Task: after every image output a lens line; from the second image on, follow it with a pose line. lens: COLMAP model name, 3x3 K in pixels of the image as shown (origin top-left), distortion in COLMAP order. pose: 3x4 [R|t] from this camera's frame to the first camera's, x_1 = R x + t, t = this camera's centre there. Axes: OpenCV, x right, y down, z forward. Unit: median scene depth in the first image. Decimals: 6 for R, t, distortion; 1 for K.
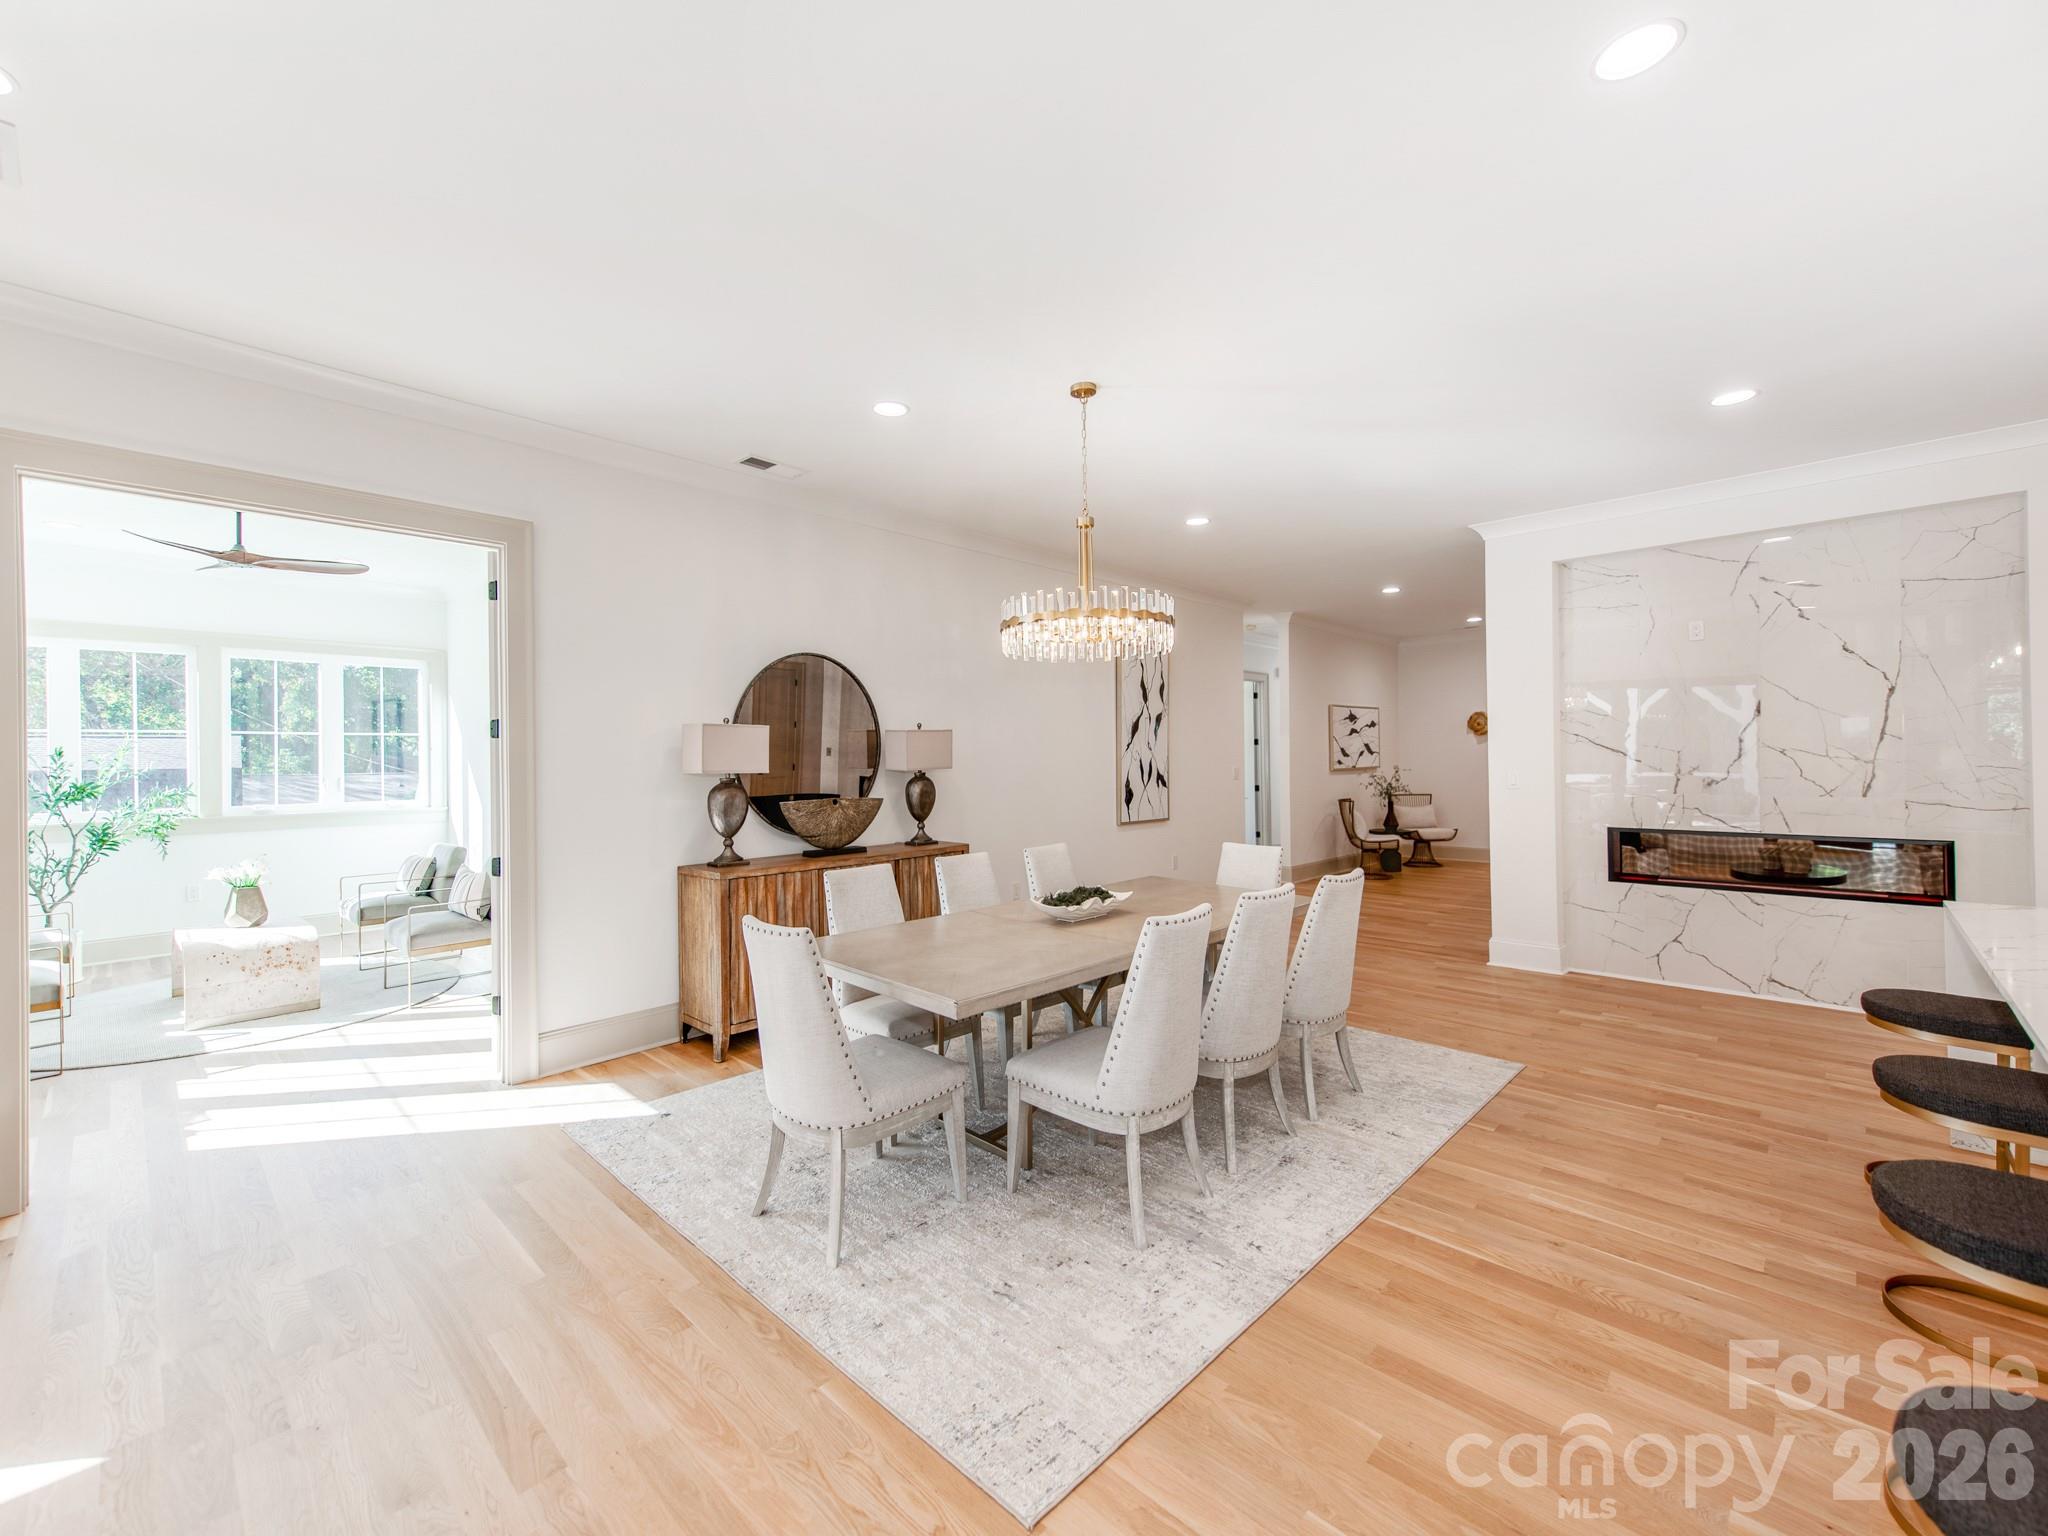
lens RADIAL K [[874.3, 0, 1008.9], [0, 874.3, 753.7], [0, 0, 1]] dist [0.022090, -0.003975]
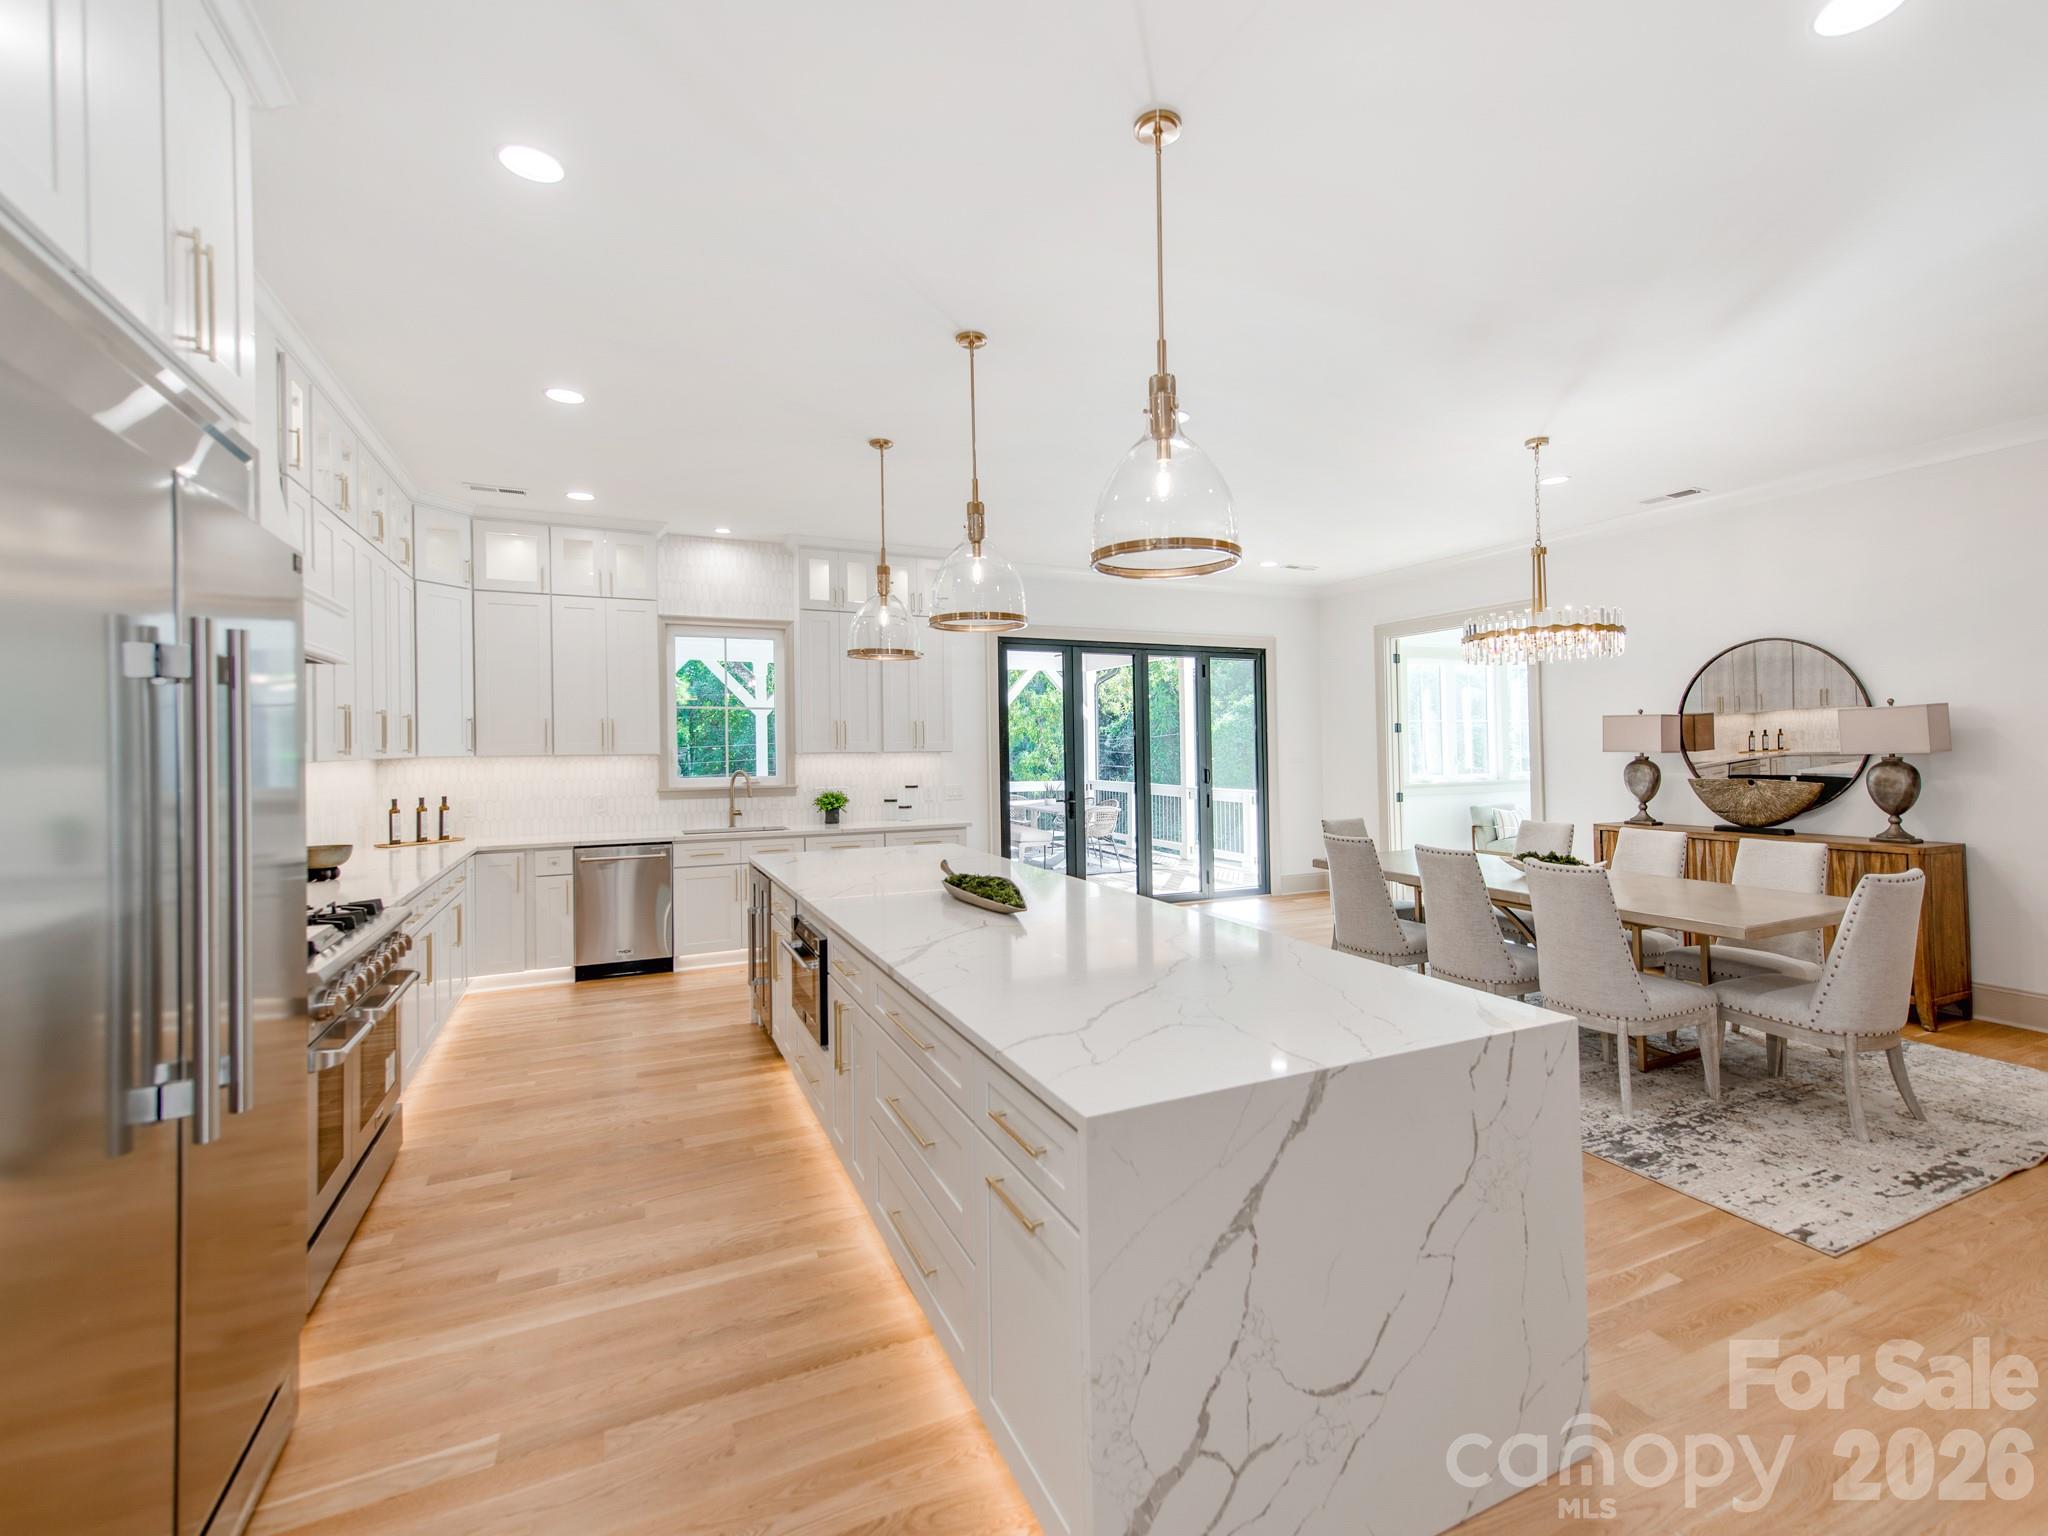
lens RADIAL K [[922.3, 0, 1090.1], [0, 922.3, 726.2], [0, 0, 1]] dist [0.022756, -0.004045]
pose [[-0.335251, -0.006783, -0.942105, 1.029868], [0.015942, 0.999790, -0.012871, -0.010479], [0.941994, -0.019334, -0.335072, 0.561369]]
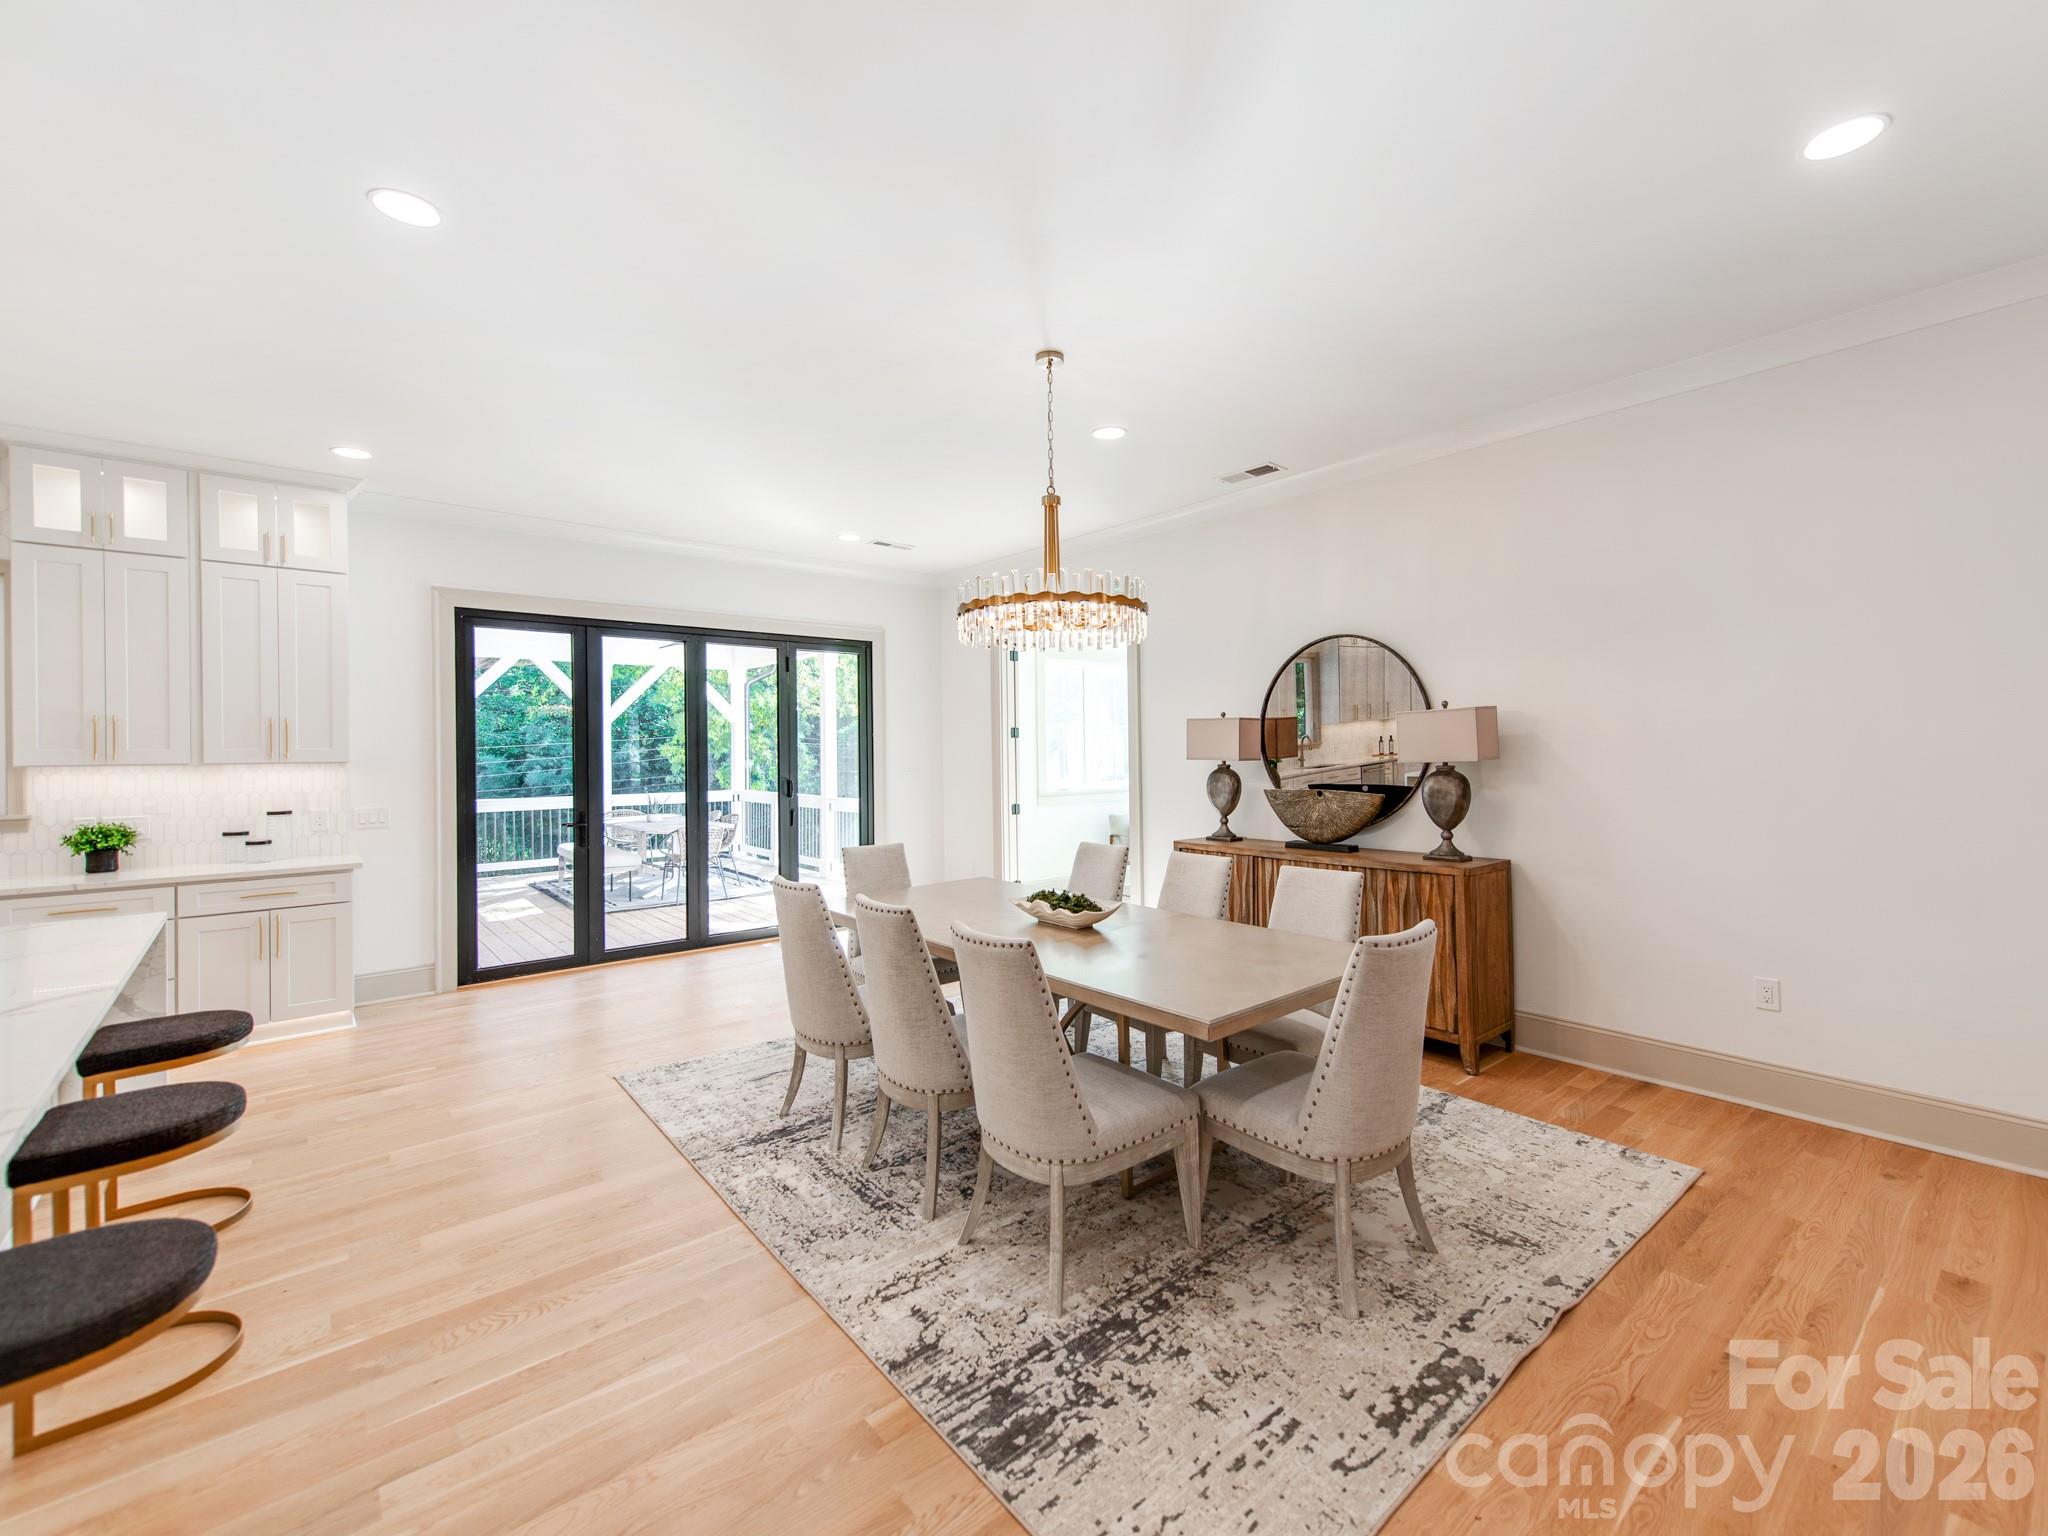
lens RADIAL K [[874.3, 0, 1068.4], [0, 874.3, 743.3], [0, 0, 1]] dist [0.022090, -0.003975]
pose [[-0.091504, 0.004565, -0.995794, 0.686965], [0.014329, 0.999892, 0.003268, -0.006127], [0.995702, -0.013970, -0.091560, 0.743173]]
